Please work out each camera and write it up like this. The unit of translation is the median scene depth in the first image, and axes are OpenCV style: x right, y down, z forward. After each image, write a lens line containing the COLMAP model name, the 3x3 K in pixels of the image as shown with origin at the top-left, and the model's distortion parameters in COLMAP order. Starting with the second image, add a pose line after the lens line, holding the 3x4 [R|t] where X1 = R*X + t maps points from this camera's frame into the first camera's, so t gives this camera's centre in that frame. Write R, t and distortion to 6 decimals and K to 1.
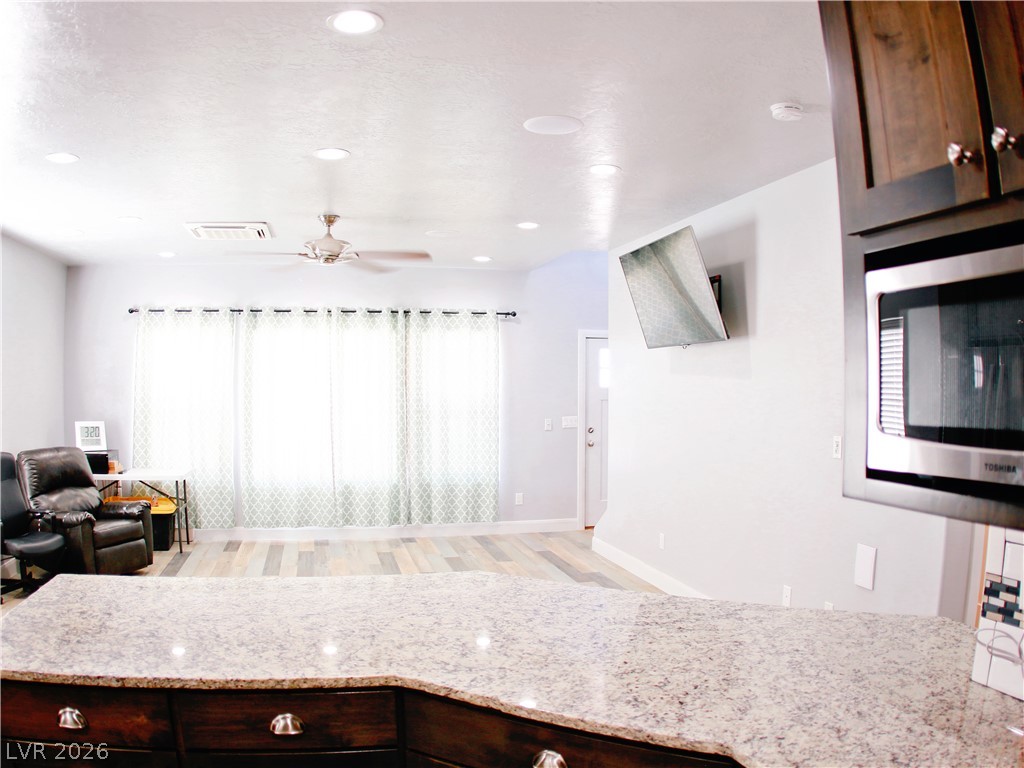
lens RADIAL K [[787.9, 0, 522.6], [0, 787.9, 392.1], [0, 0, 1]] dist [-0.333181, 0.112678]
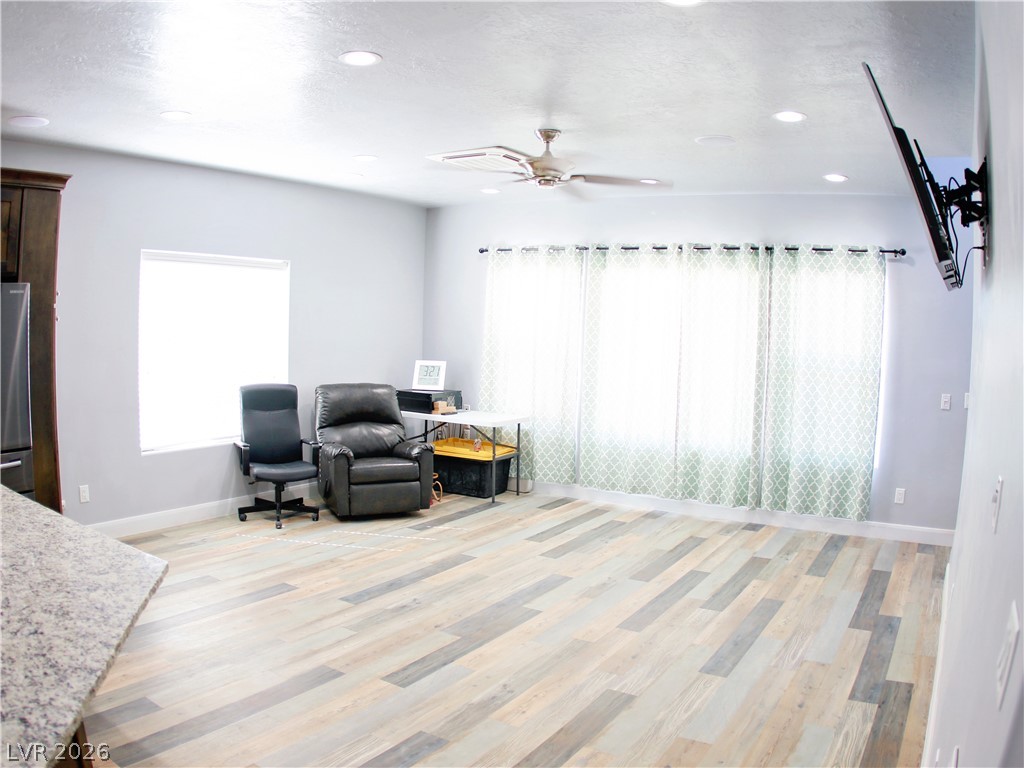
lens RADIAL K [[787.9, 0, 522.6], [0, 787.9, 392.1], [0, 0, 1]] dist [-0.333181, 0.112678]
pose [[0.695326, 0.080660, -0.714154, 0.251425], [-0.038177, 0.996425, 0.075370, -0.003023], [0.717680, -0.025143, 0.695919, 0.274277]]
